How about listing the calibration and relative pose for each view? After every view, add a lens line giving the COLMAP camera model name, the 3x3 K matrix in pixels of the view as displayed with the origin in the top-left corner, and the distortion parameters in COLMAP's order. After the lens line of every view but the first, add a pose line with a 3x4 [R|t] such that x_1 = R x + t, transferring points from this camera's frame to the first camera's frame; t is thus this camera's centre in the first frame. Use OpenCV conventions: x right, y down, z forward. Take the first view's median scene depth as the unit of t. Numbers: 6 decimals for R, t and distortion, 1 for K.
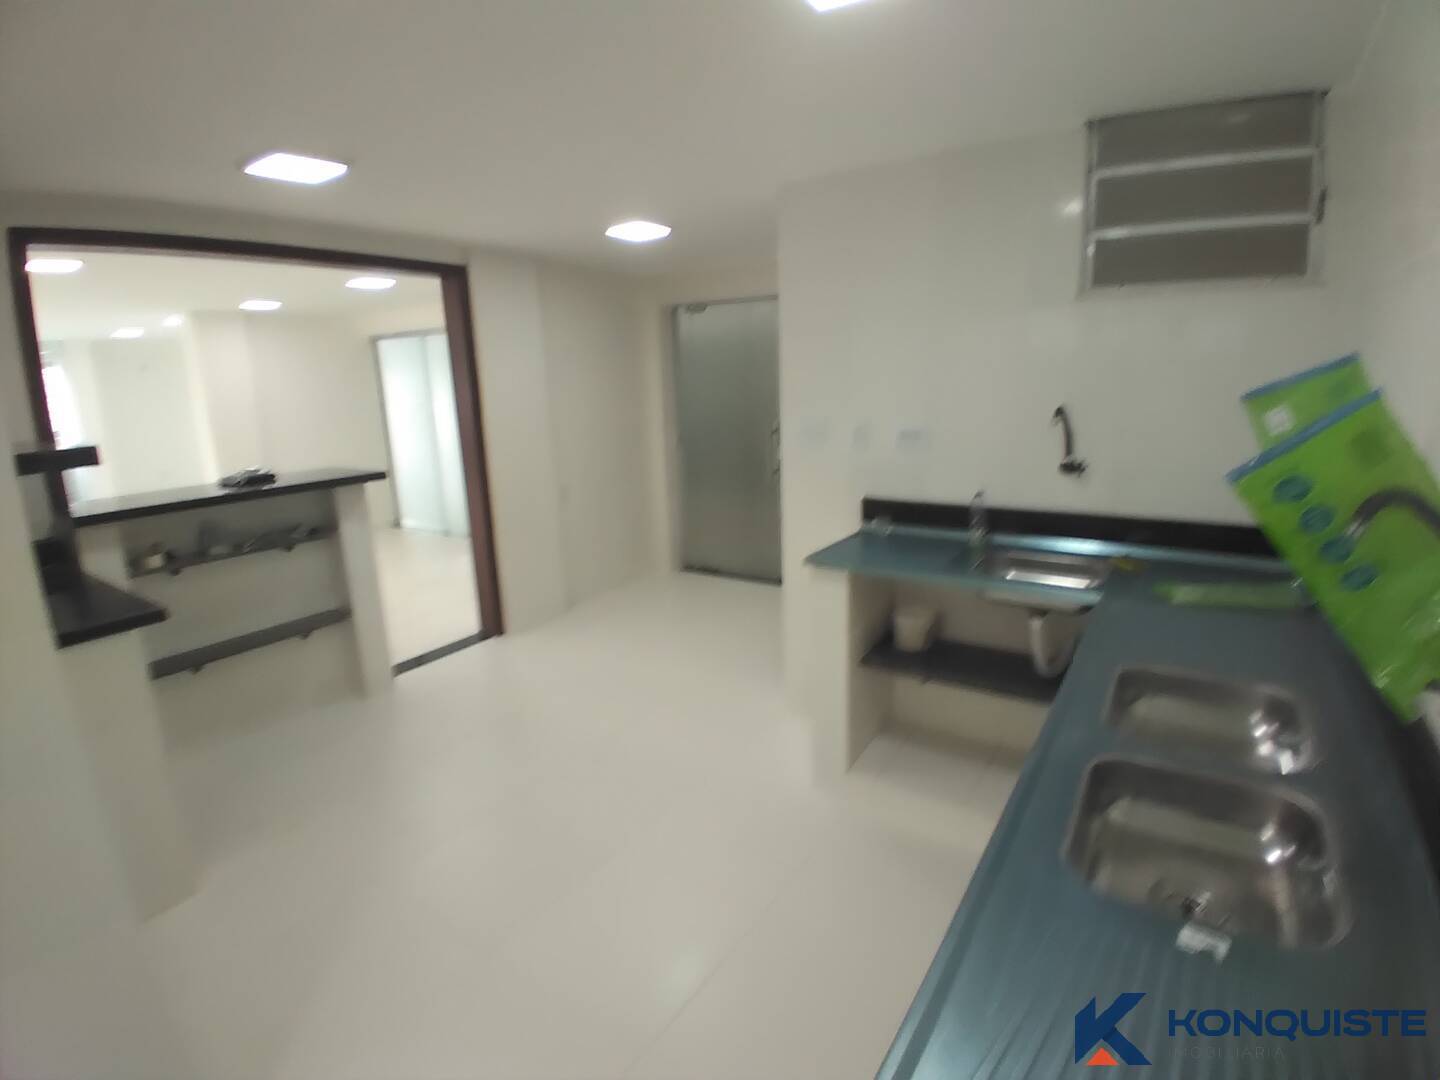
lens RADIAL K [[721.5, 0, 712.9], [0, 721.5, 536.0], [0, 0, 1]] dist [0.024322, -0.056328]
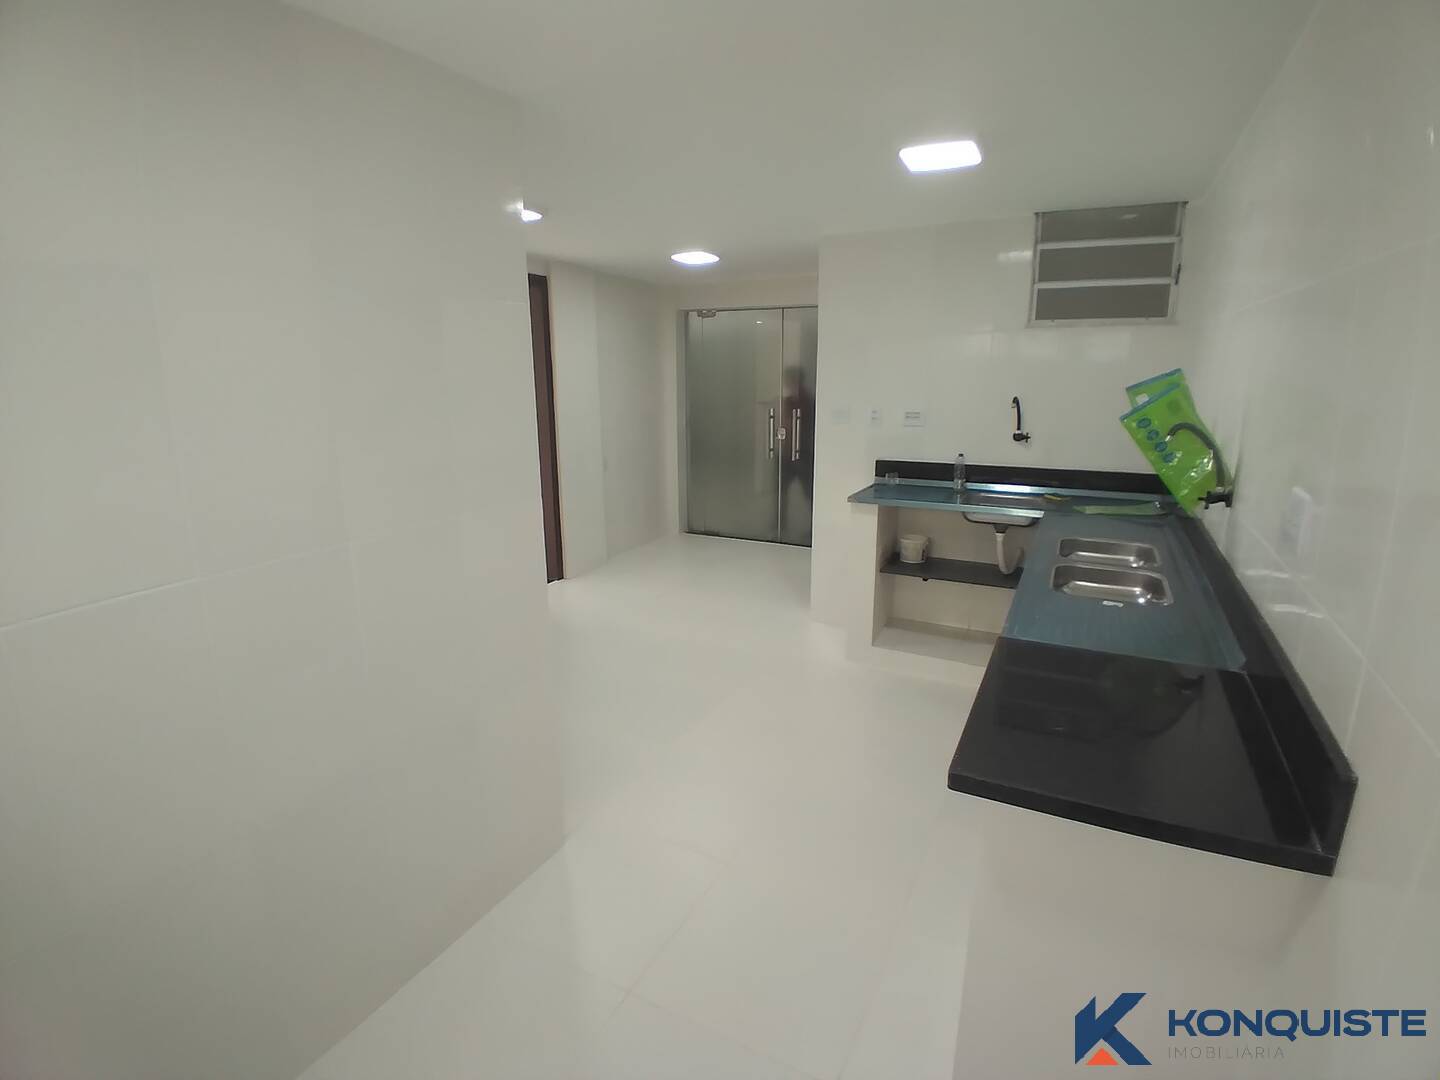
lens RADIAL K [[721.5, 0, 712.9], [0, 721.5, 536.0], [0, 0, 1]] dist [0.024322, -0.056328]
pose [[0.993381, -0.000237, 0.114869, -0.339947], [-0.000773, 0.999961, 0.008746, 0.105015], [-0.114866, -0.008777, 0.993342, -0.464478]]
